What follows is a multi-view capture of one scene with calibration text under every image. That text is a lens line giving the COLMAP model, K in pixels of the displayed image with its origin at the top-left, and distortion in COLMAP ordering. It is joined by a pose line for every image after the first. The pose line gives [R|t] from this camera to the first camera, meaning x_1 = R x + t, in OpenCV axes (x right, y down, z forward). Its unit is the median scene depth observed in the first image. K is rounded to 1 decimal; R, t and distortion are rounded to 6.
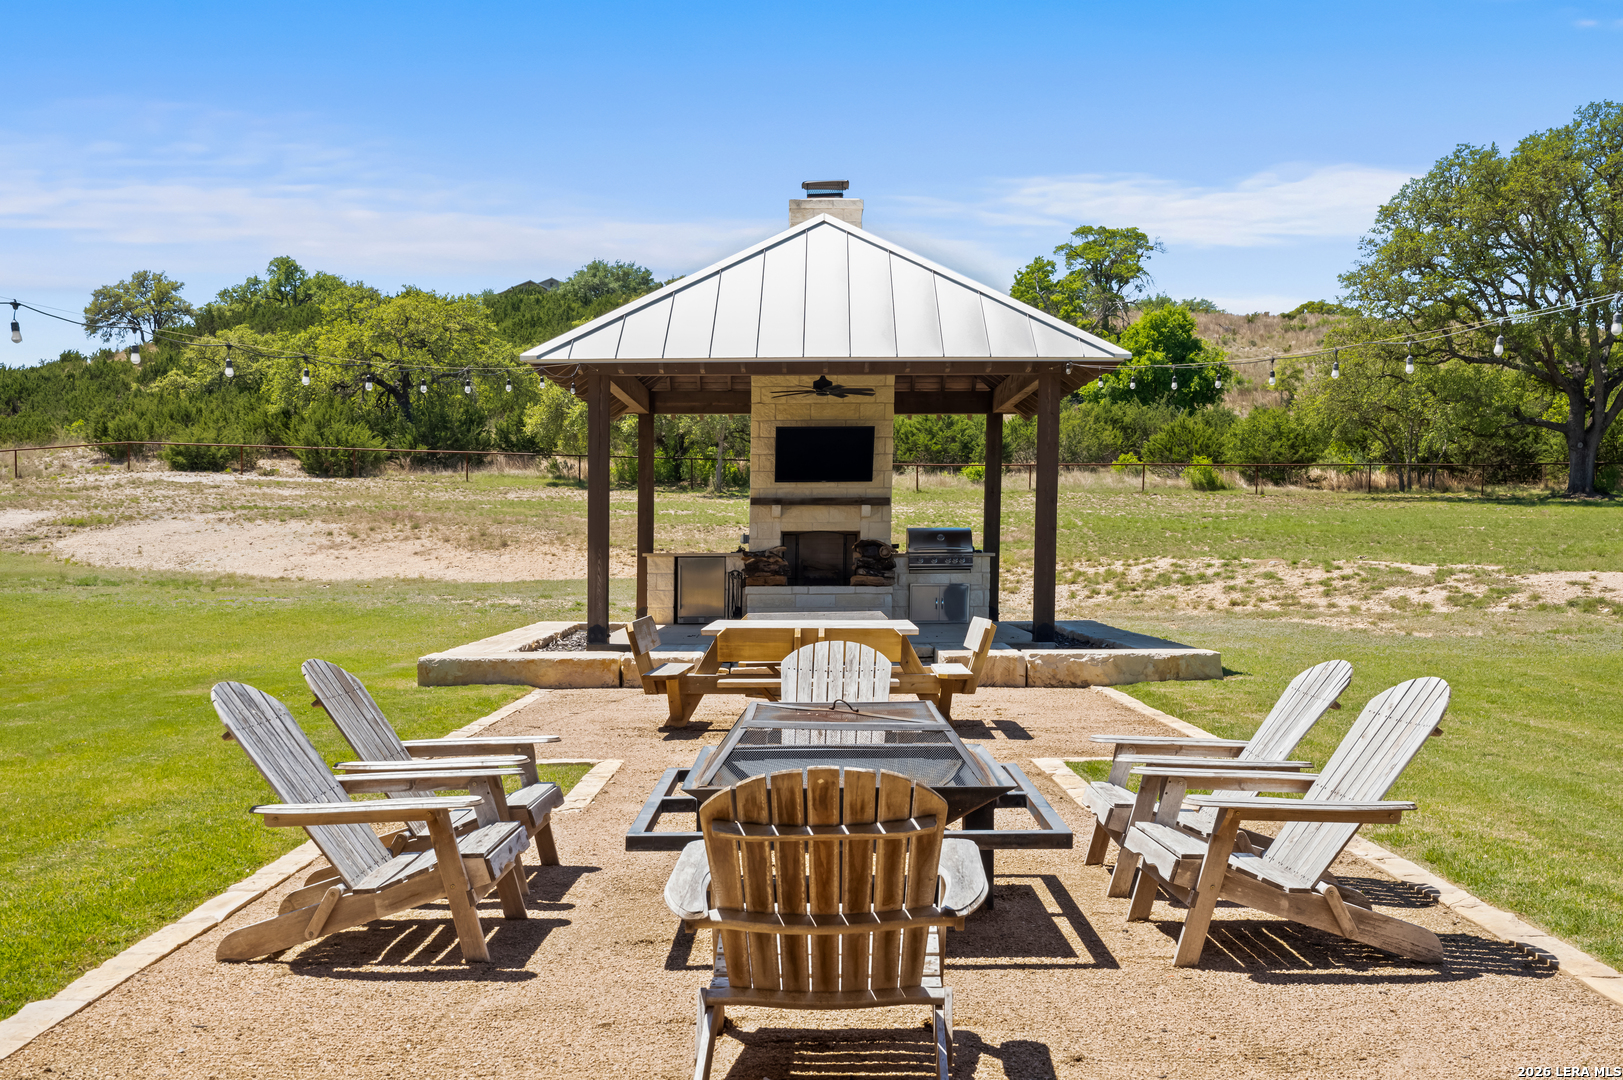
lens RADIAL K [[1548.8, 0, 812.2], [0, 1548.8, 656.0], [0, 0, 1]] dist [-0.000917, 0.000000]
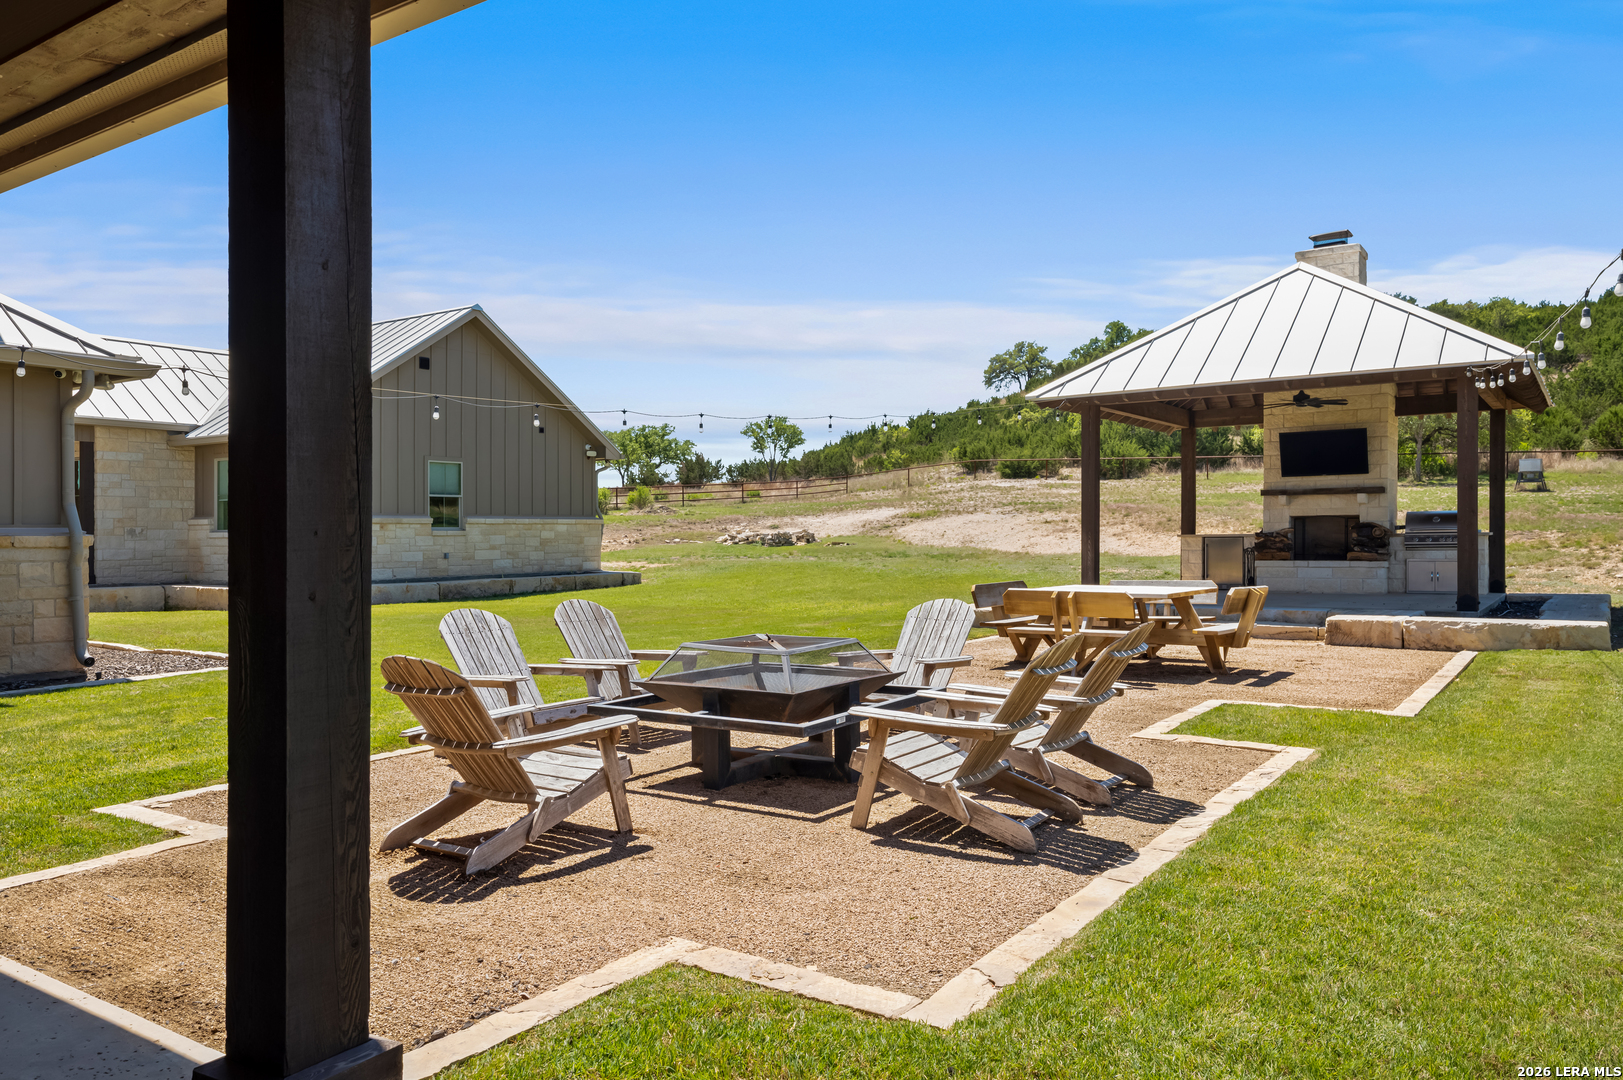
lens RADIAL K [[1166.3, 0, 814.5], [0, 1166.3, 529.1], [0, 0, 1]] dist [0.006122, -0.000171]
pose [[0.820833, -0.008733, -0.571102, 0.202767], [-0.031487, 0.997671, -0.060512, -0.001762], [0.570300, 0.067652, 0.818646, 0.020316]]
